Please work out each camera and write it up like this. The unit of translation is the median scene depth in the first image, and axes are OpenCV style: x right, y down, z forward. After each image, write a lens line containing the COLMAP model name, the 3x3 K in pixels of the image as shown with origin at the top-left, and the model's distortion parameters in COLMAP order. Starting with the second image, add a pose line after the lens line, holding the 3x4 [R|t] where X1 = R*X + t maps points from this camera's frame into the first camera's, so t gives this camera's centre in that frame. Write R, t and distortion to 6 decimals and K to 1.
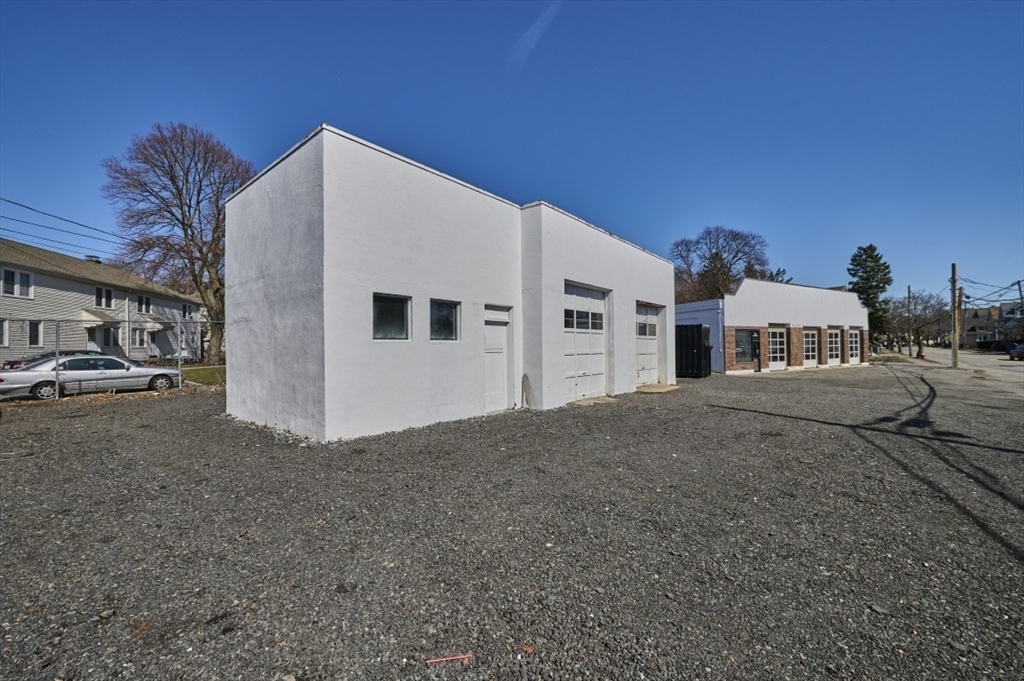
lens RADIAL K [[404.9, 0, 510.7], [0, 404.9, 343.8], [0, 0, 1]] dist [-0.000483, -0.000216]
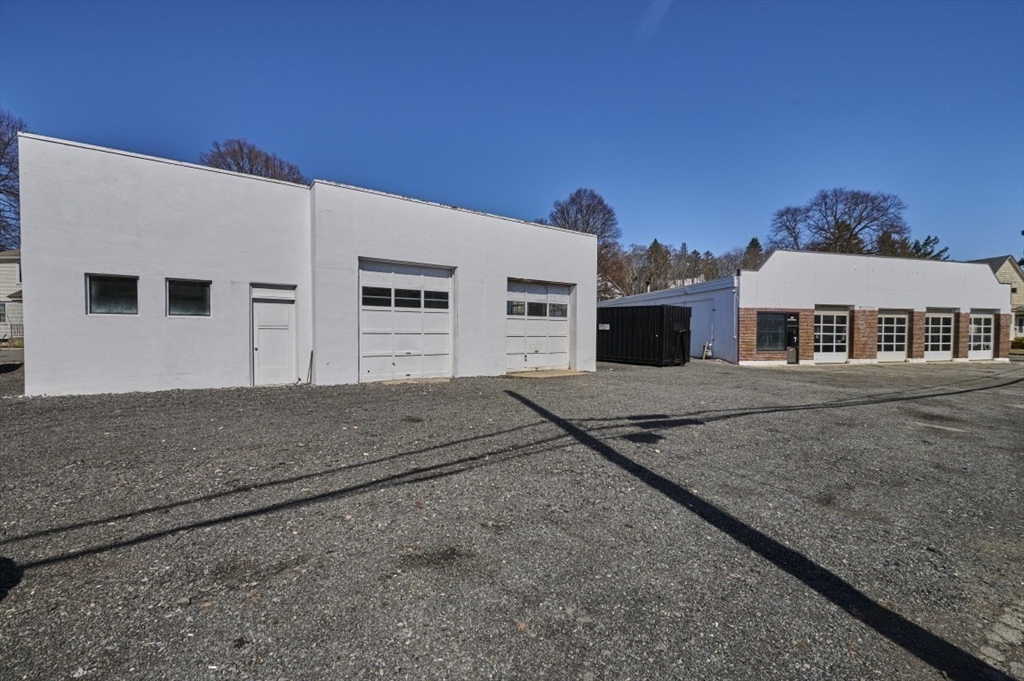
lens RADIAL K [[404.9, 0, 509.2], [0, 404.9, 345.0], [0, 0, 1]] dist [-0.000483, -0.000216]
pose [[0.961033, 0.021843, -0.275569, 0.258295], [-0.011328, 0.999148, 0.039691, 0.004565], [0.276201, -0.035023, 0.960462, 0.046673]]
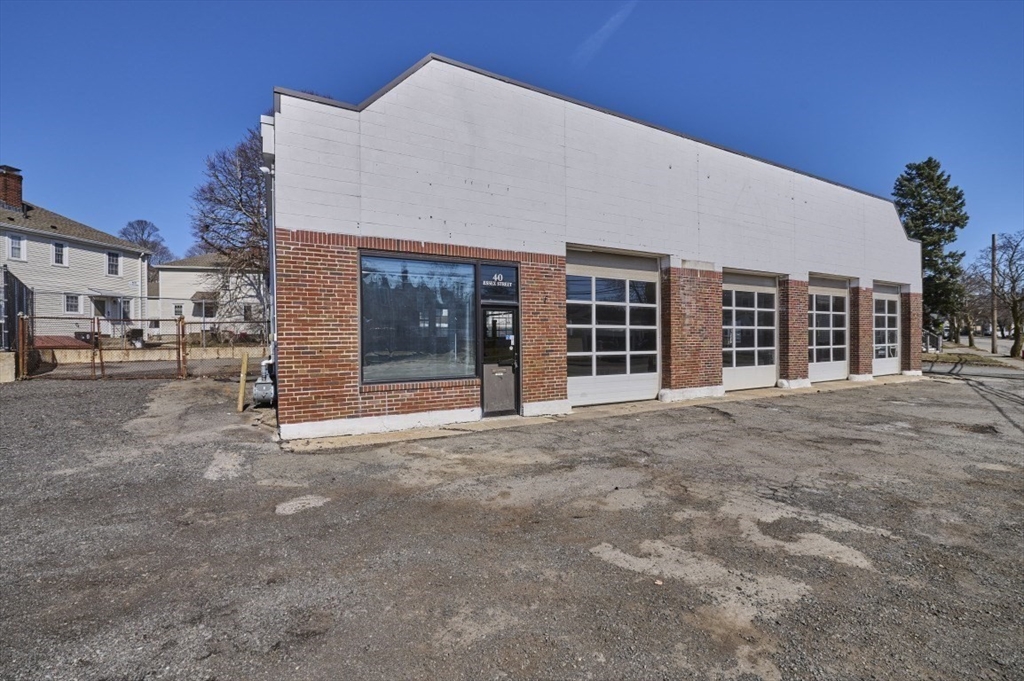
lens RADIAL K [[435.6, 0, 509.7], [0, 435.6, 342.8], [0, 0, 1]] dist [-0.006413, 0.000104]
pose [[0.999284, 0.004523, -0.037558, 0.575201], [-0.003860, 0.999836, 0.017719, 0.013613], [0.037632, -0.017562, 0.999137, 0.649527]]
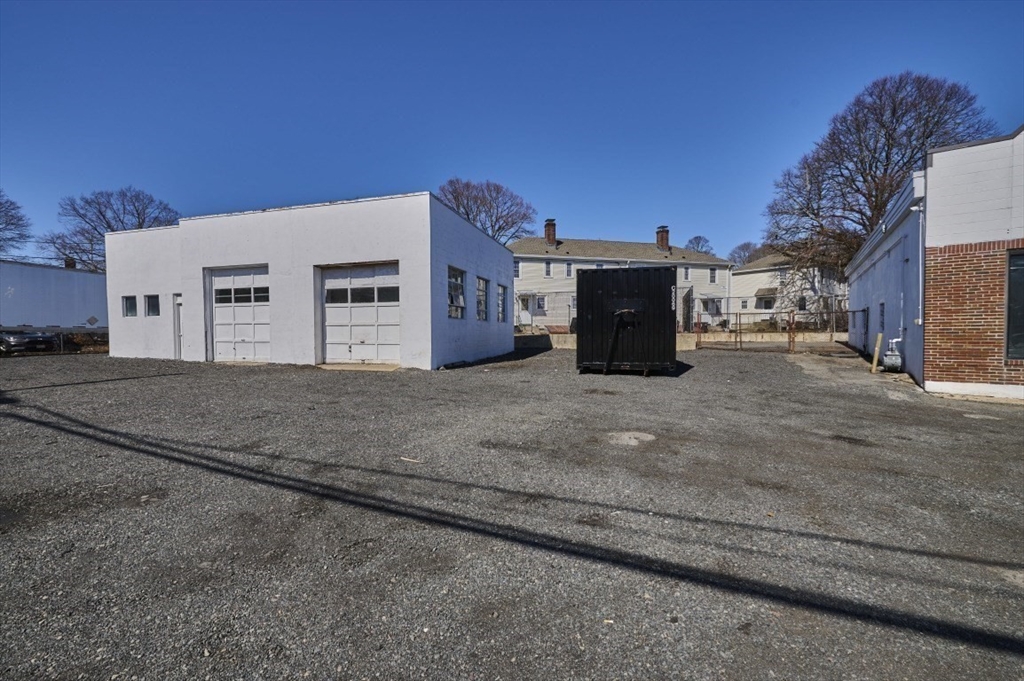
lens RADIAL K [[404.9, 0, 509.8], [0, 404.9, 343.2], [0, 0, 1]] dist [-0.000483, -0.000216]
pose [[0.404936, 0.034935, -0.913677, 0.599817], [0.010760, 0.999019, 0.042967, 0.014750], [0.914282, -0.027230, 0.404163, 0.465517]]
